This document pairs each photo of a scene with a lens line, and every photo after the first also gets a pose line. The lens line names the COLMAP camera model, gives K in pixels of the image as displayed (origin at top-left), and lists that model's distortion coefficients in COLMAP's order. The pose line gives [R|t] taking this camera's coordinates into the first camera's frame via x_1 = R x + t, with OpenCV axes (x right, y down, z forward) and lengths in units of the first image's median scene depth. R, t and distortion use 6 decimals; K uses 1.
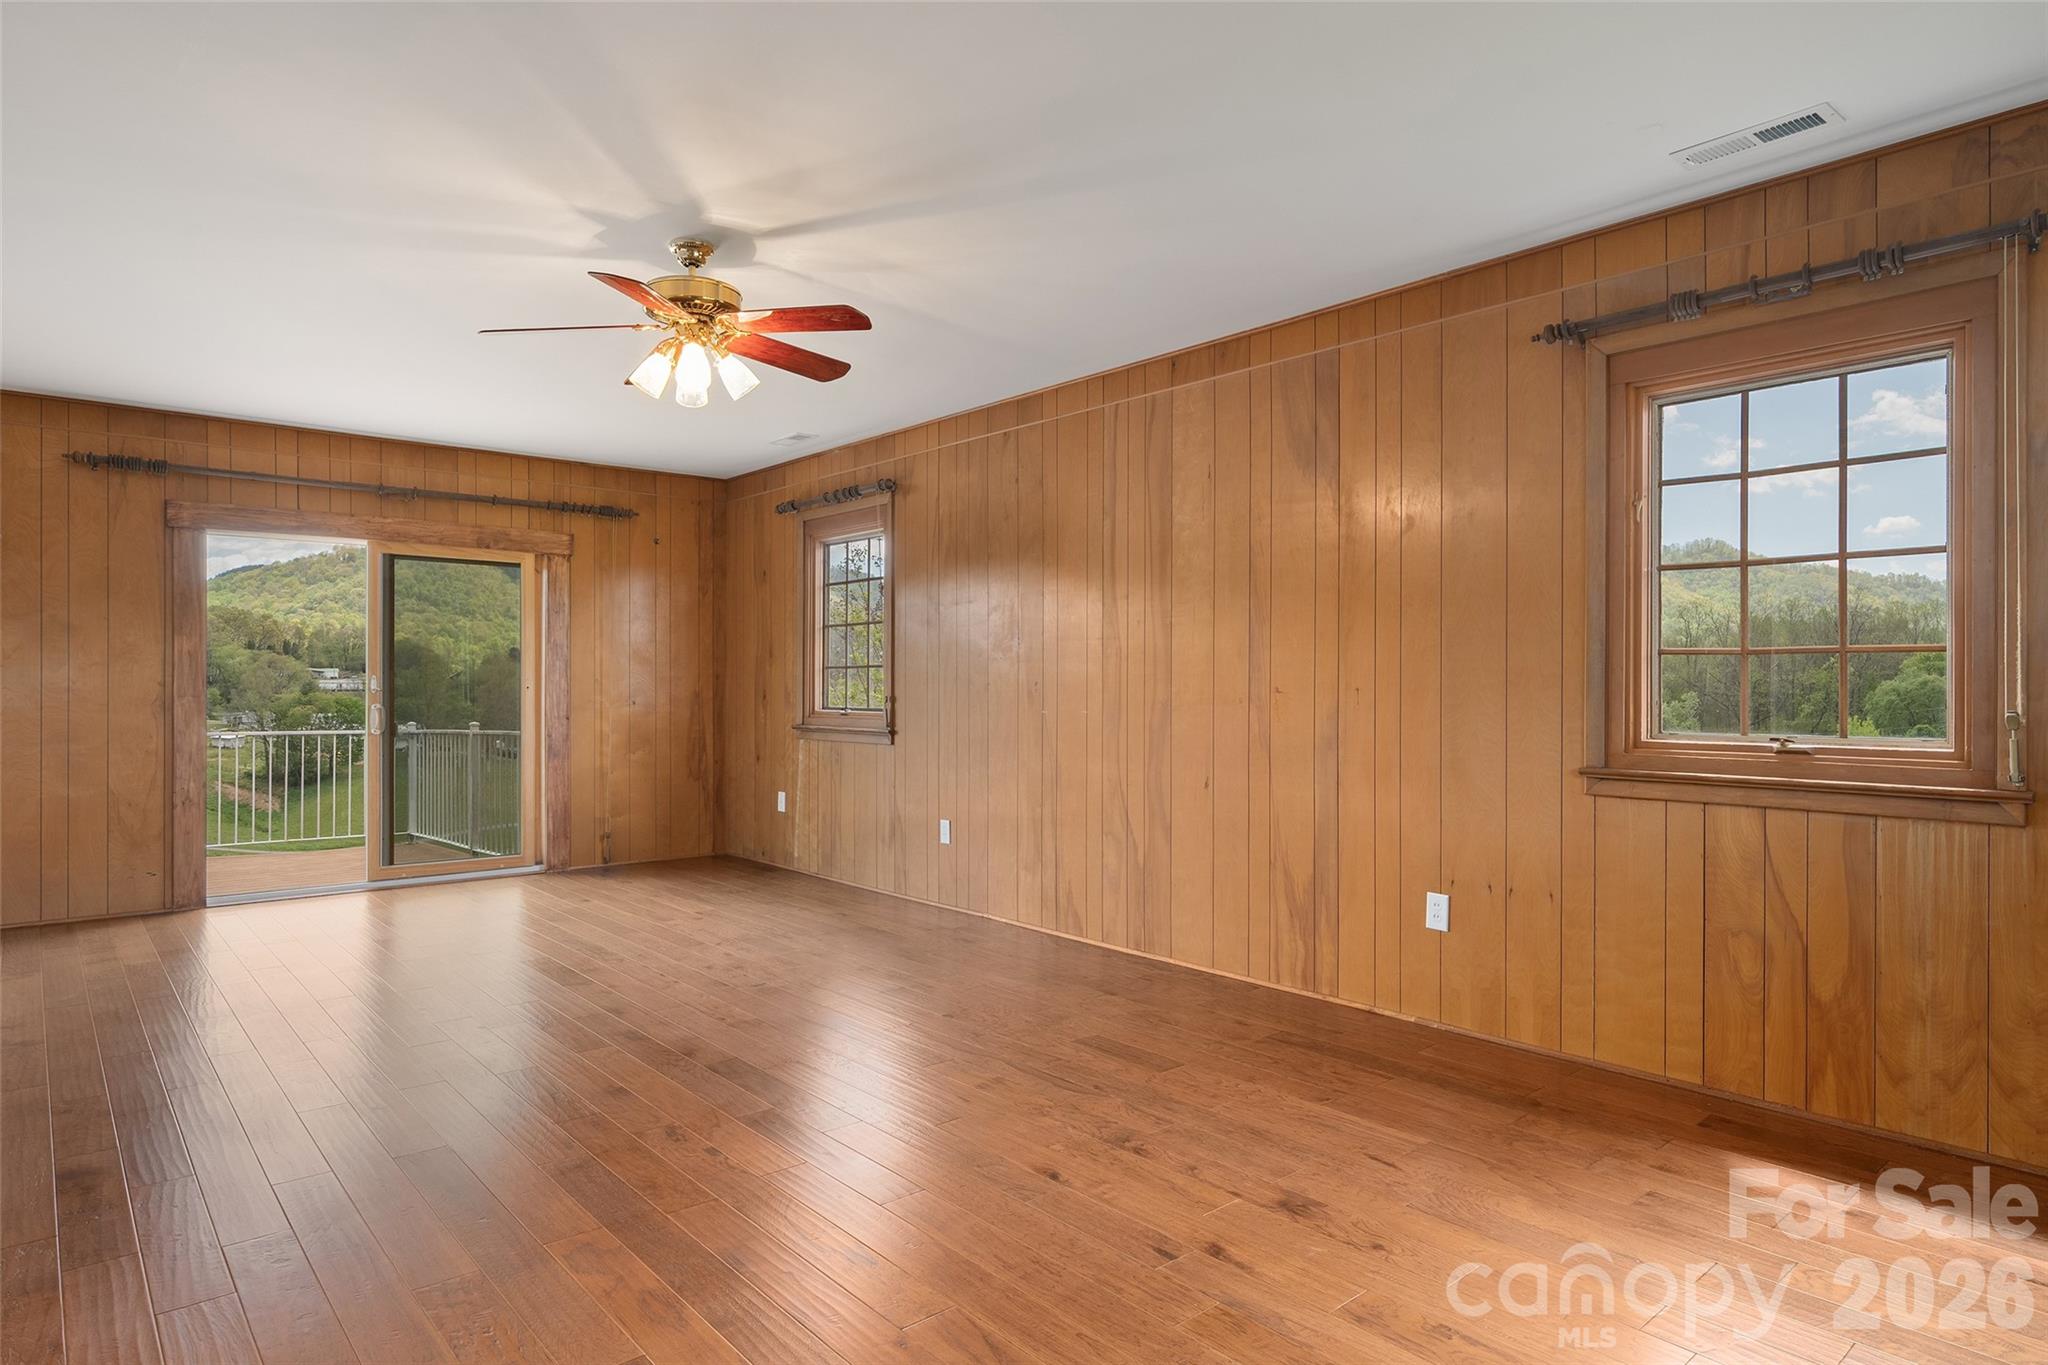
lens RADIAL K [[1175.0, 0, 1022.4], [0, 1175.0, 679.1], [0, 0, 1]] dist [-0.012987, -0.000902]
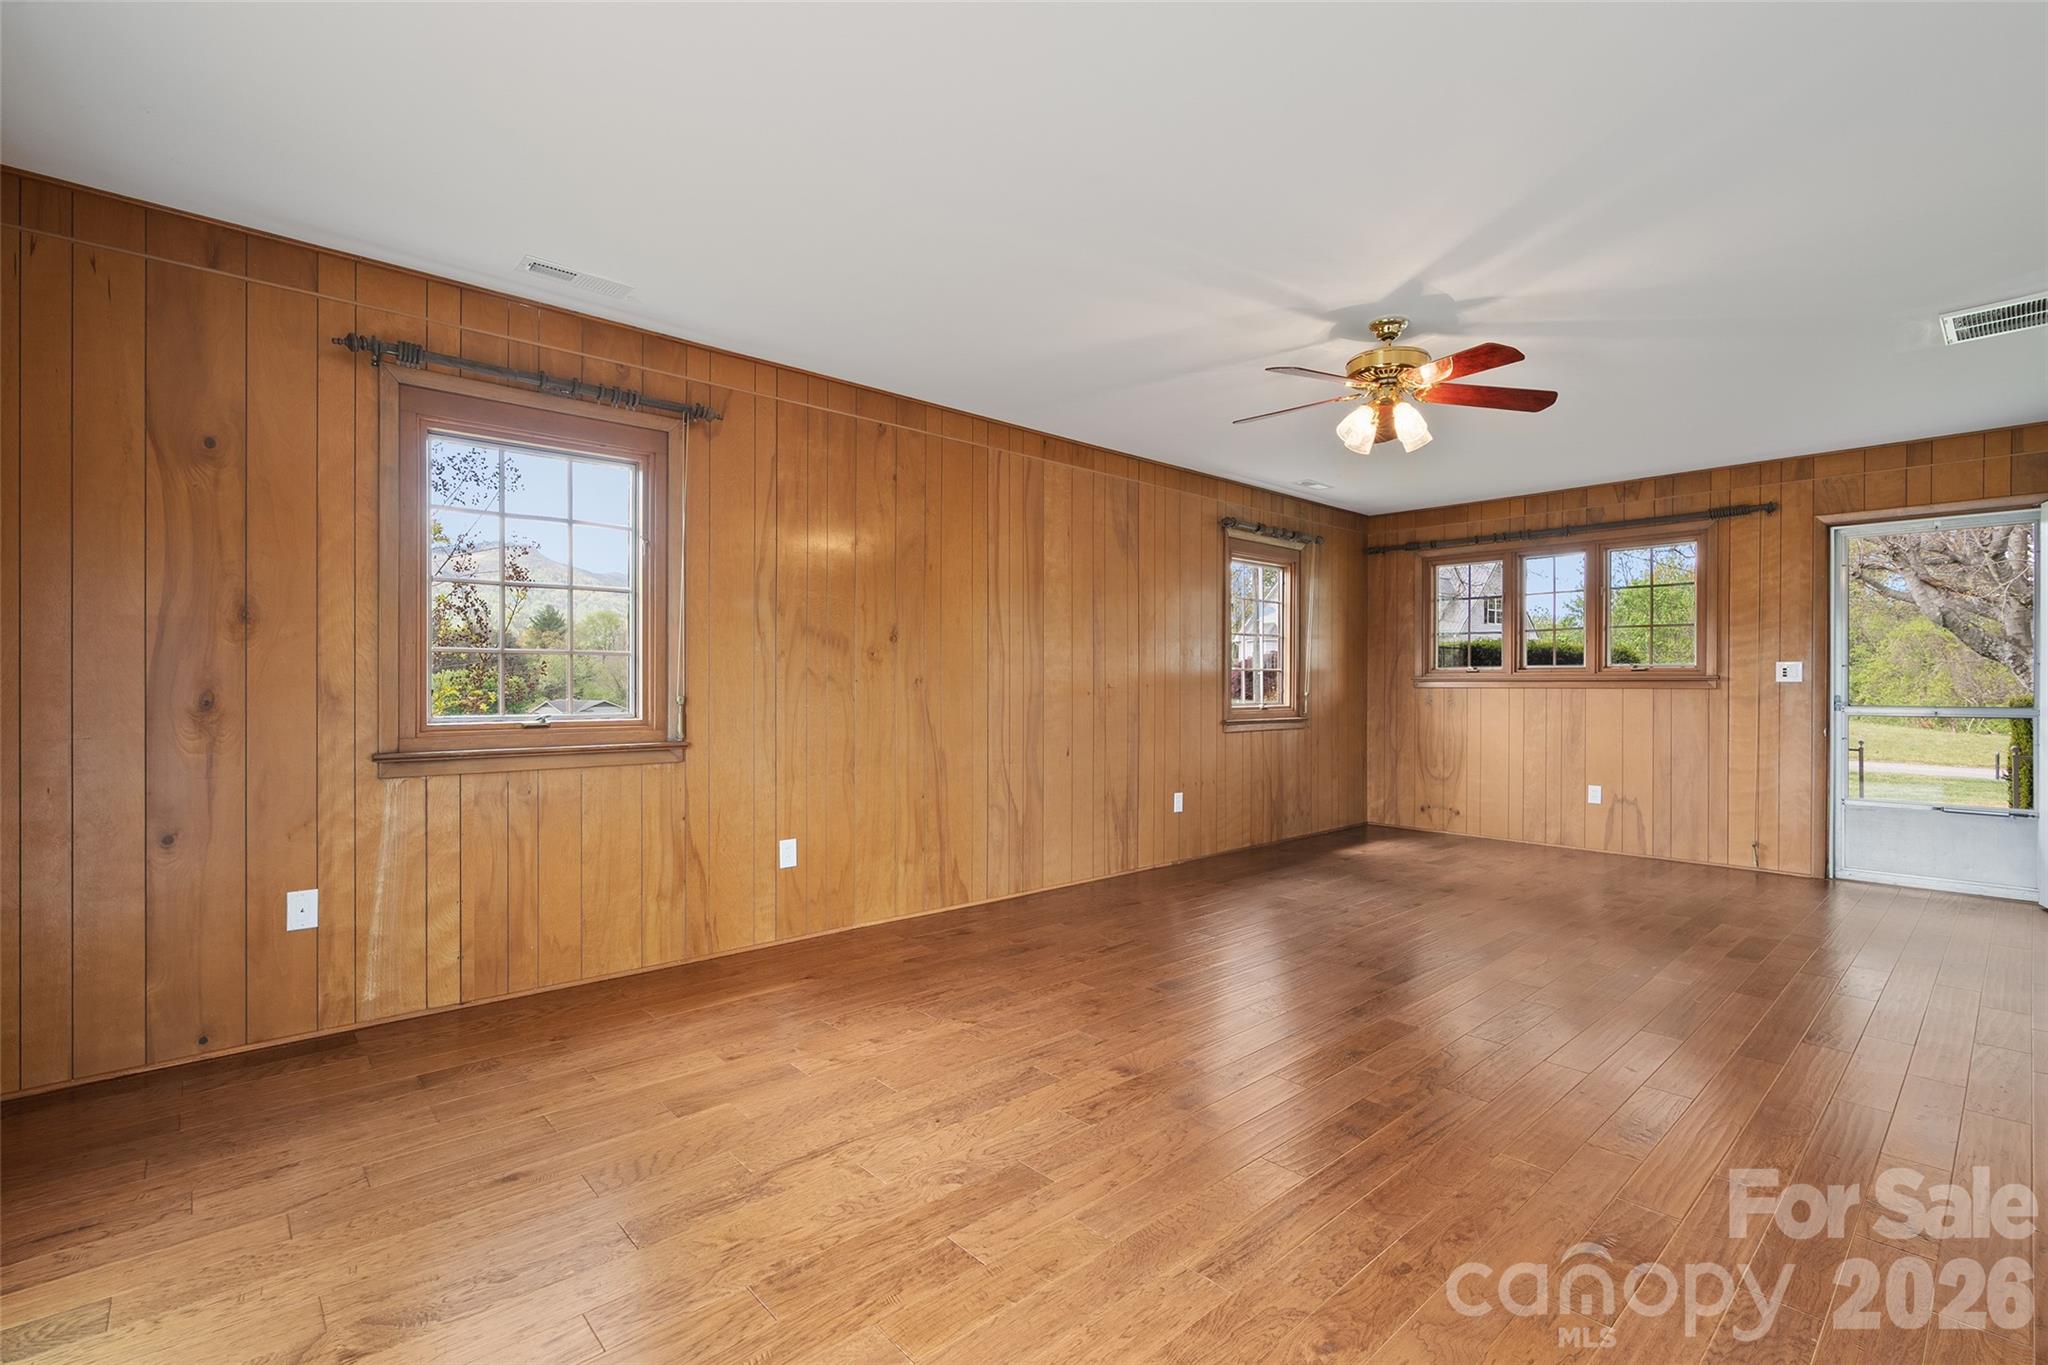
lens RADIAL K [[930.1, 0, 1031.4], [0, 930.1, 696.1], [0, 0, 1]] dist [-0.006112, 0.003312]
pose [[-0.034938, -0.011603, 0.999322, -0.941006], [-0.004044, 0.999926, 0.011469, 0.008386], [-0.999381, -0.003641, -0.034982, 1.063950]]
